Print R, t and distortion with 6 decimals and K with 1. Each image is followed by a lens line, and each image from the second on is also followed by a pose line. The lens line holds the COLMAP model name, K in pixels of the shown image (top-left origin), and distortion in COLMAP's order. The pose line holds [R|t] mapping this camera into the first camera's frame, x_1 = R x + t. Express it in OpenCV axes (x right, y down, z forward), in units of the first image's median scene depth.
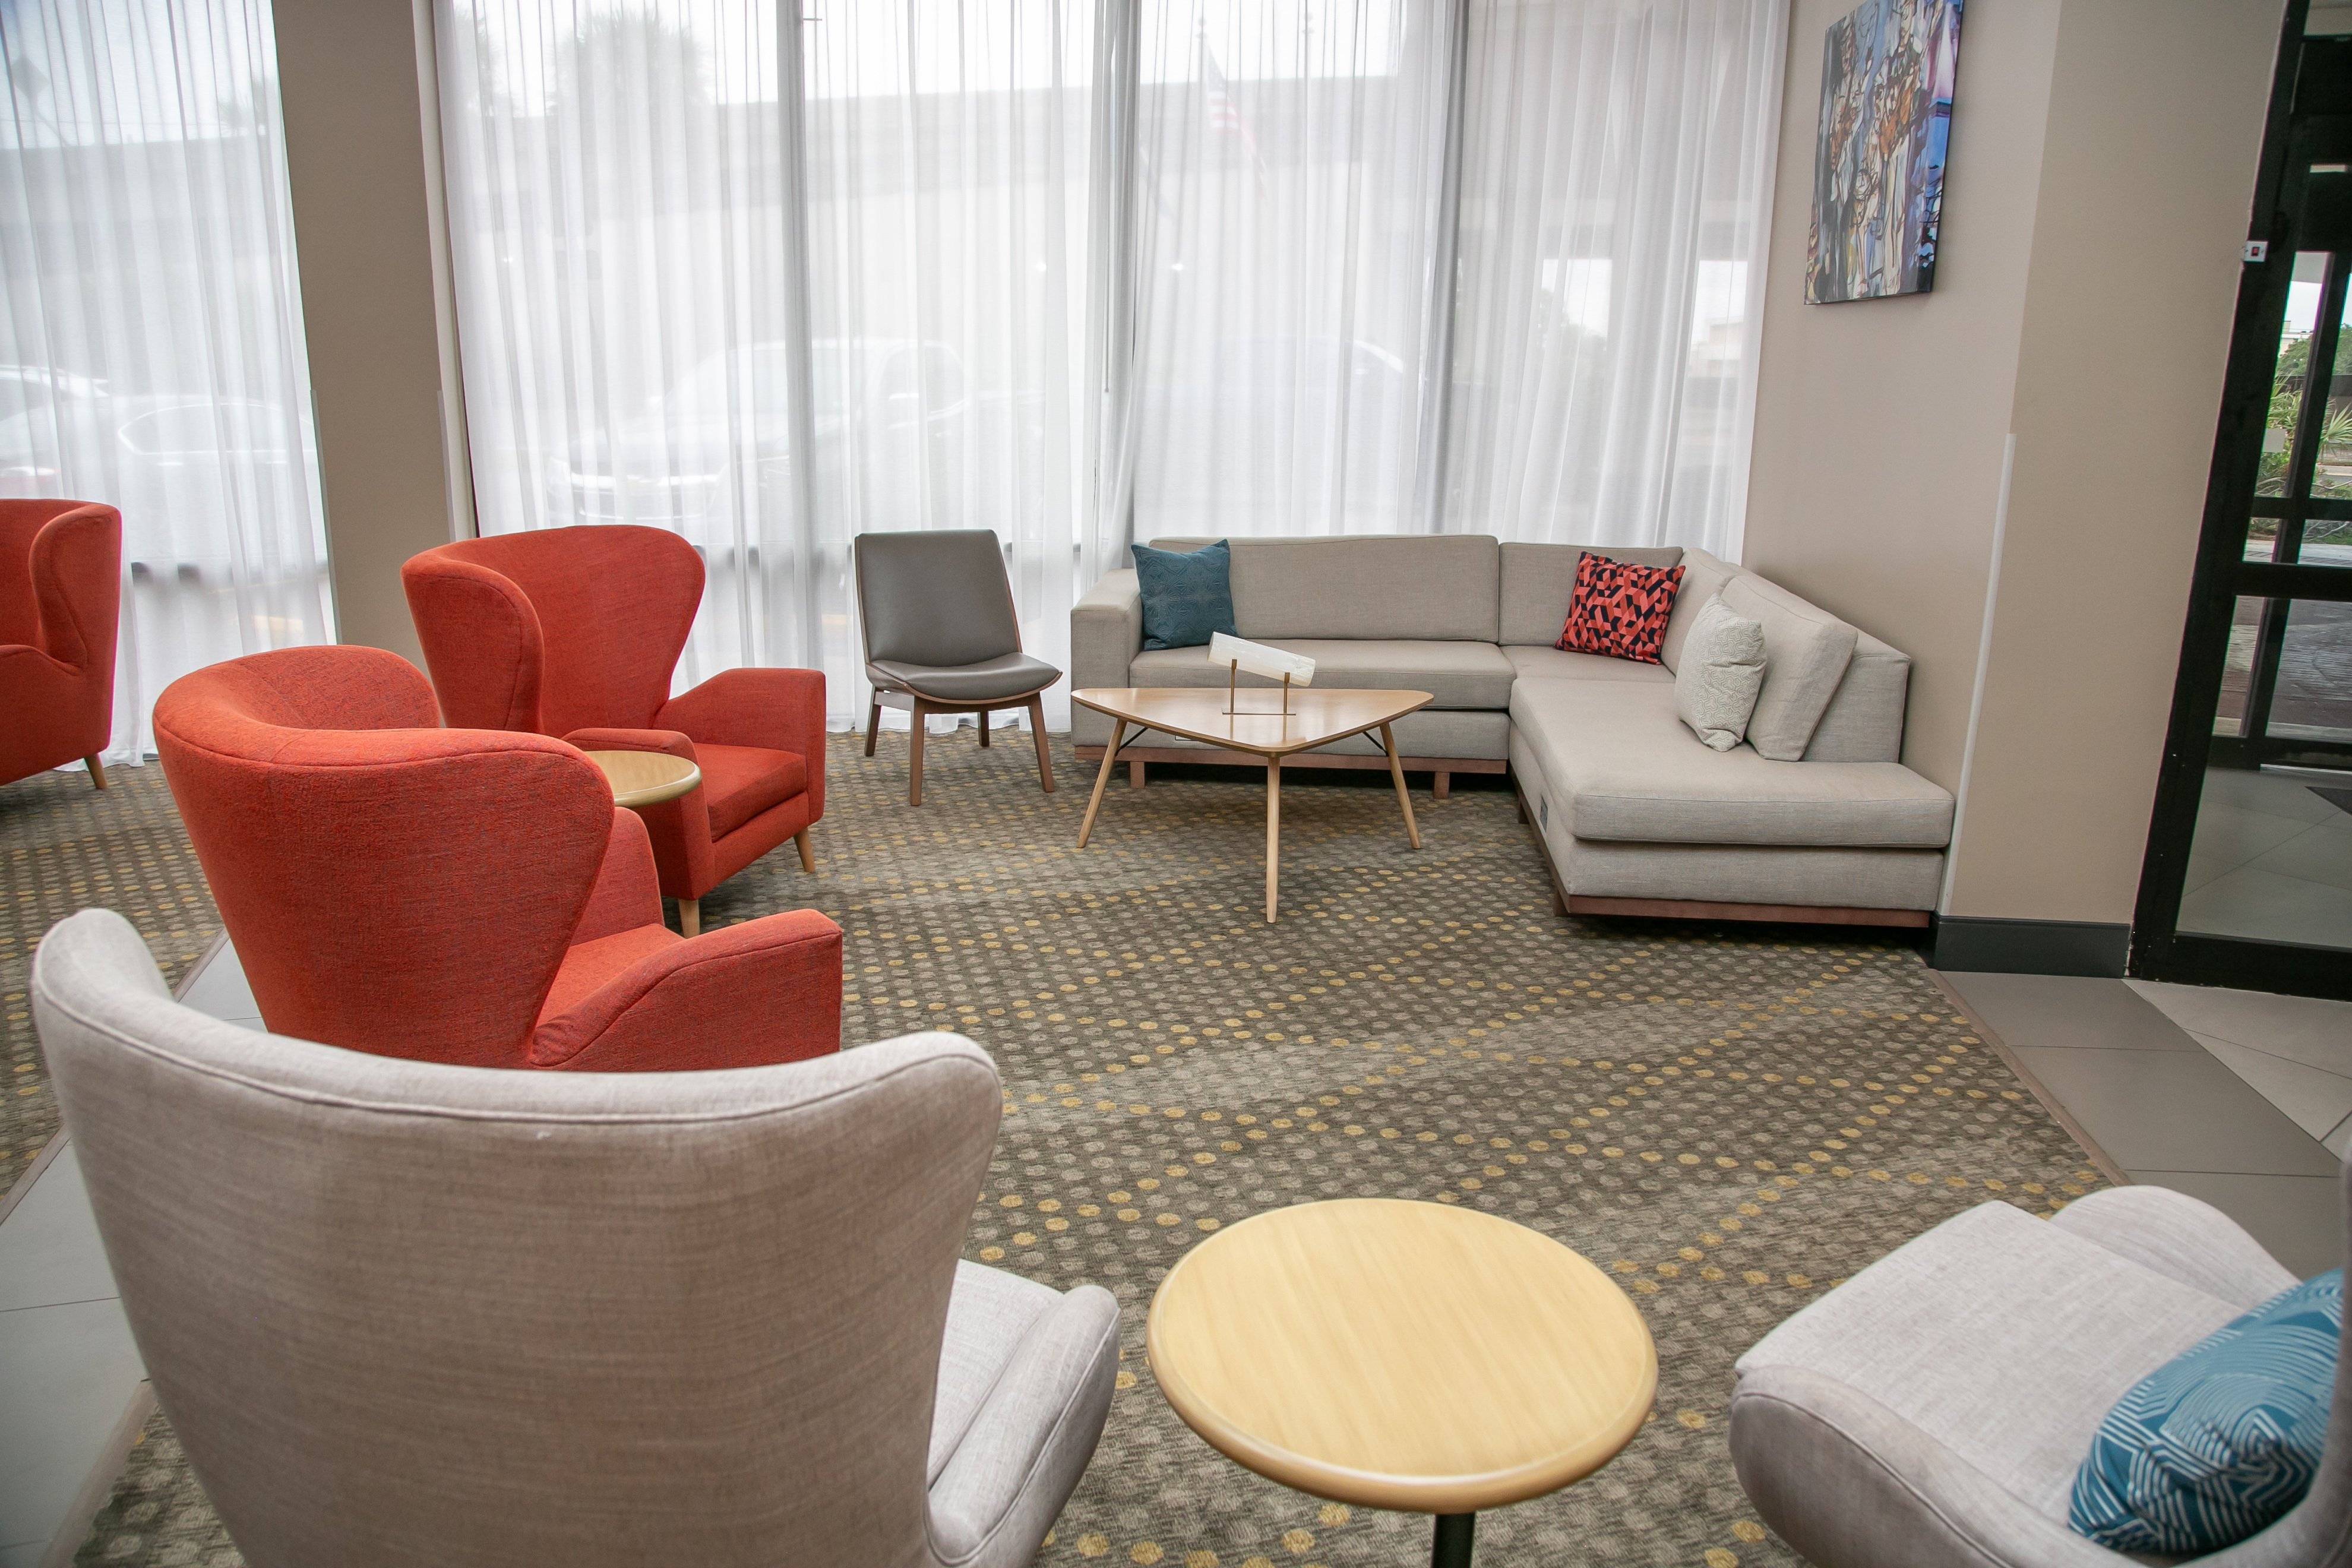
lens RADIAL K [[1596.3, 0, 1184.6], [0, 1596.3, 787.2], [0, 0, 1]] dist [-0.132417, 0.073789]
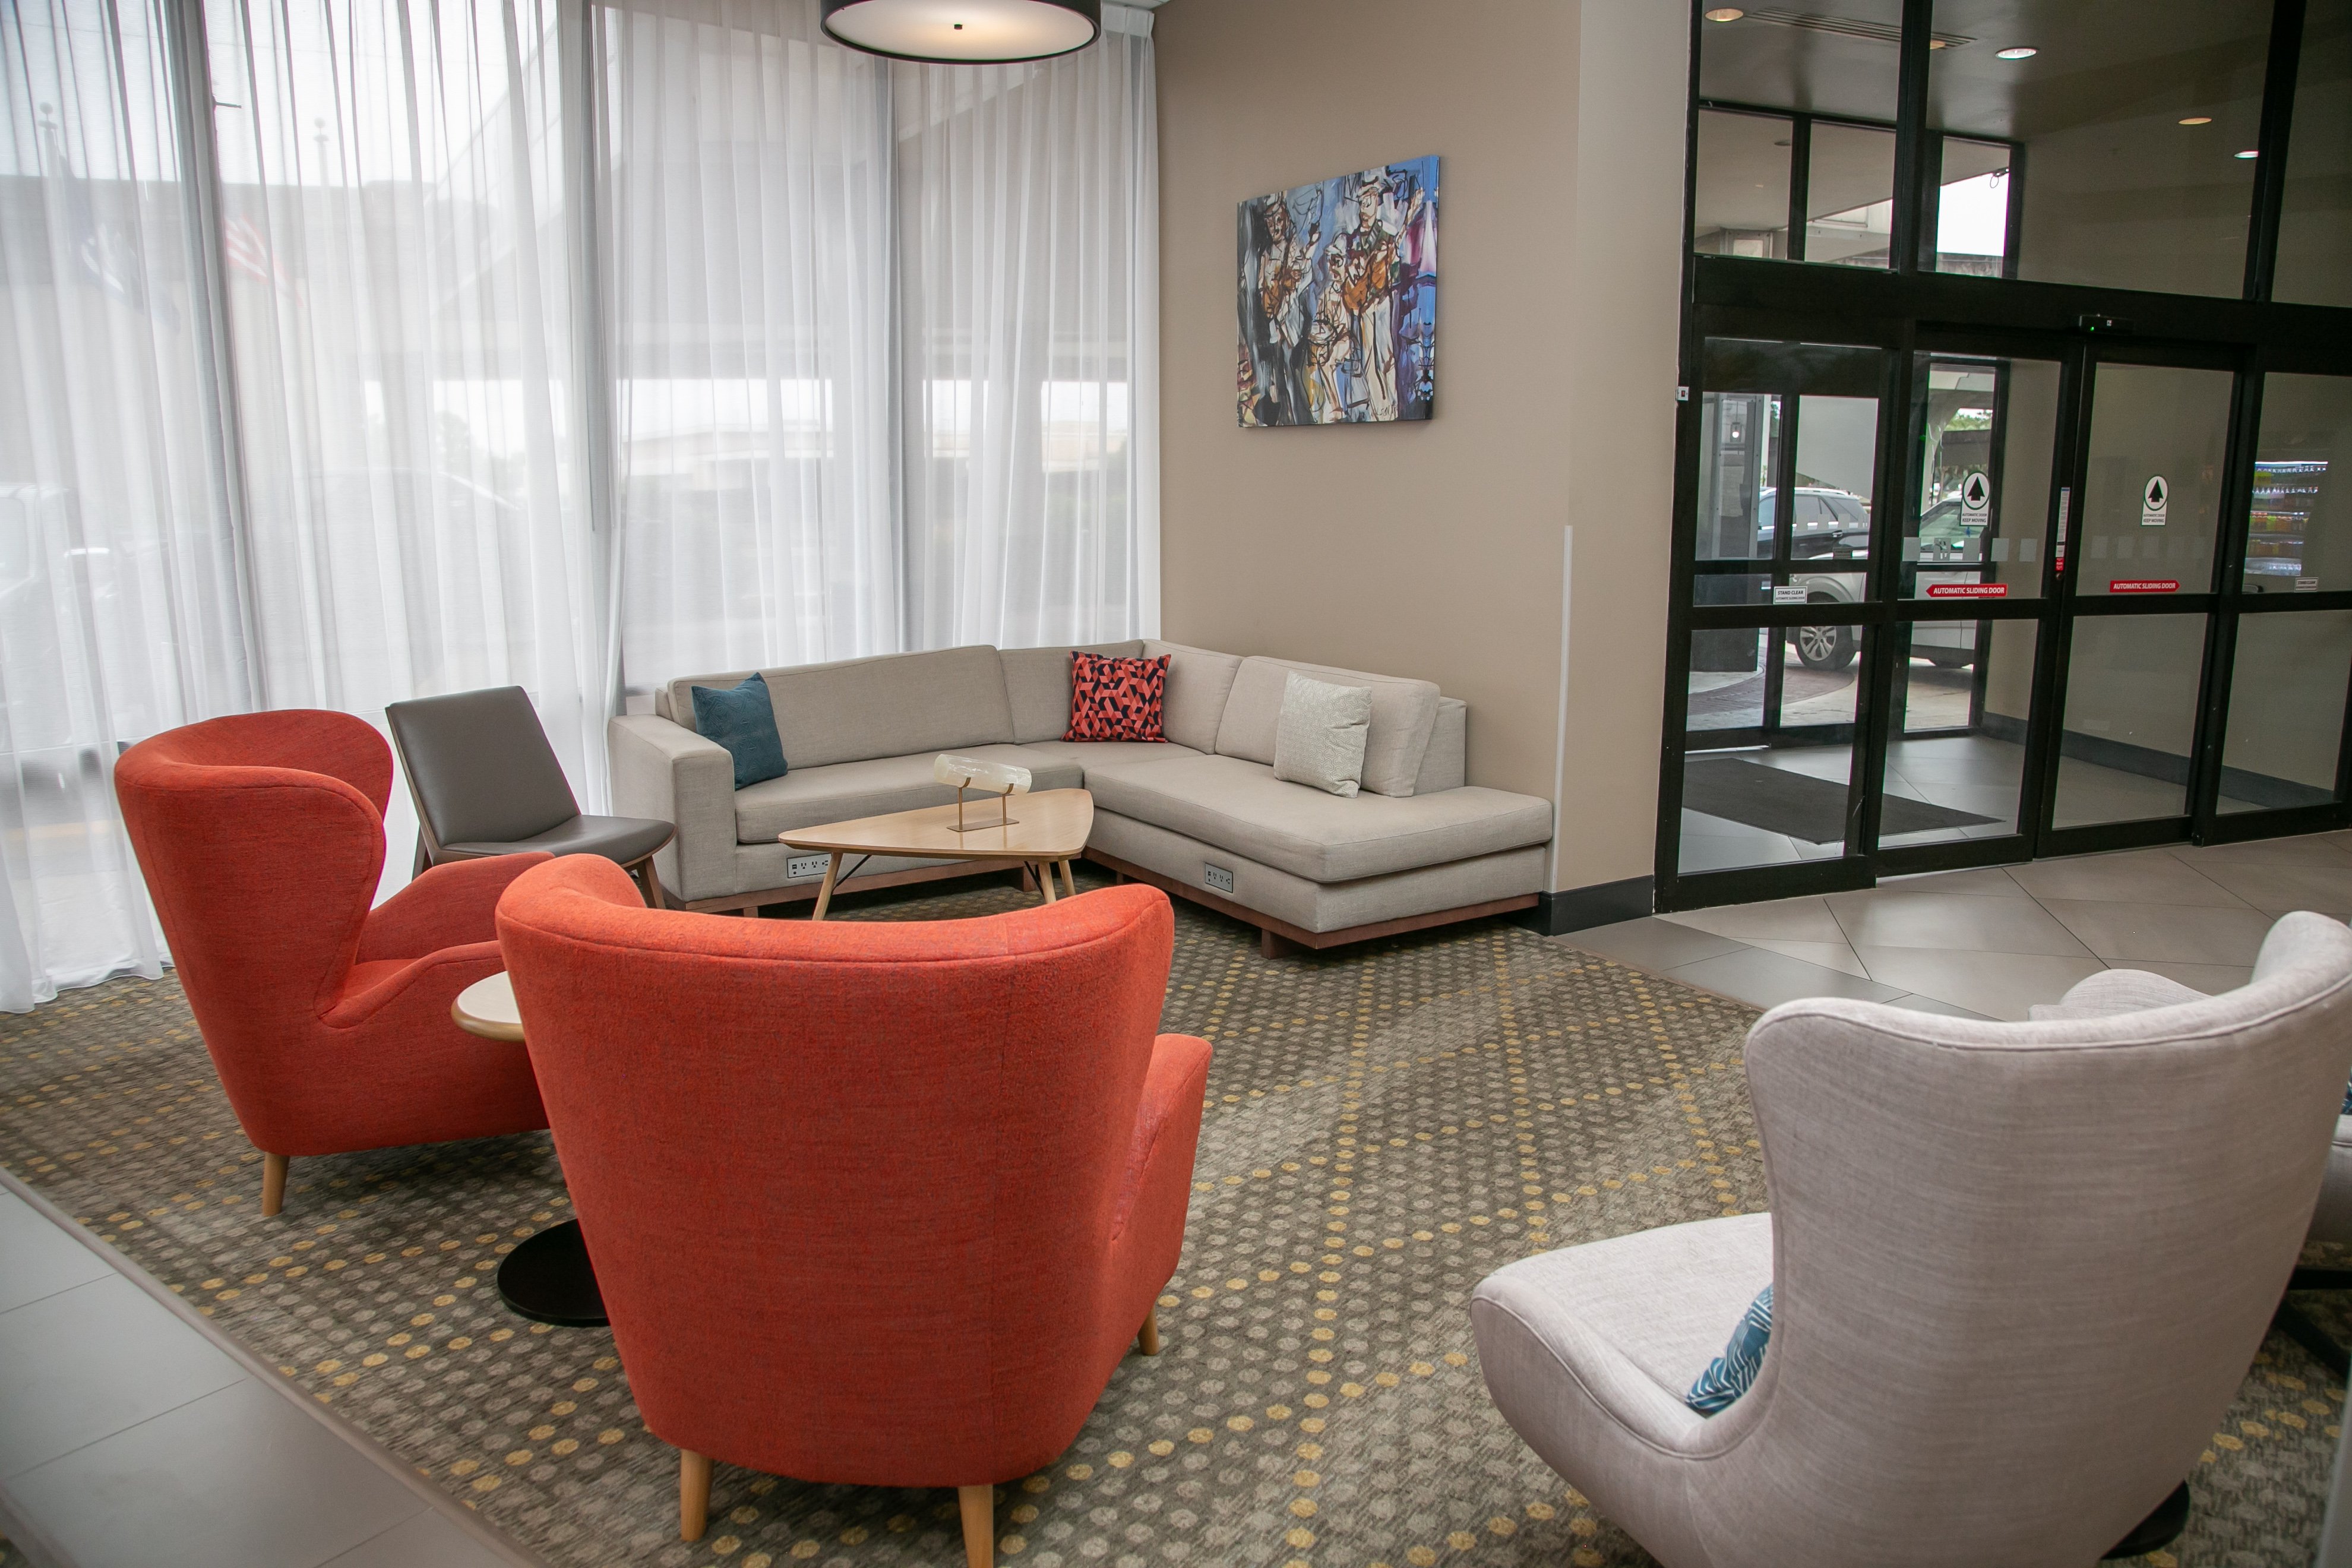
lens RADIAL K [[1596.3, 0, 1184.6], [0, 1596.3, 787.2], [0, 0, 1]] dist [-0.132417, 0.073789]
pose [[0.791456, -0.131914, 0.596821, -0.497666], [0.173455, 0.984764, -0.012362, -0.038852], [-0.586097, 0.113306, 0.802279, 0.097373]]
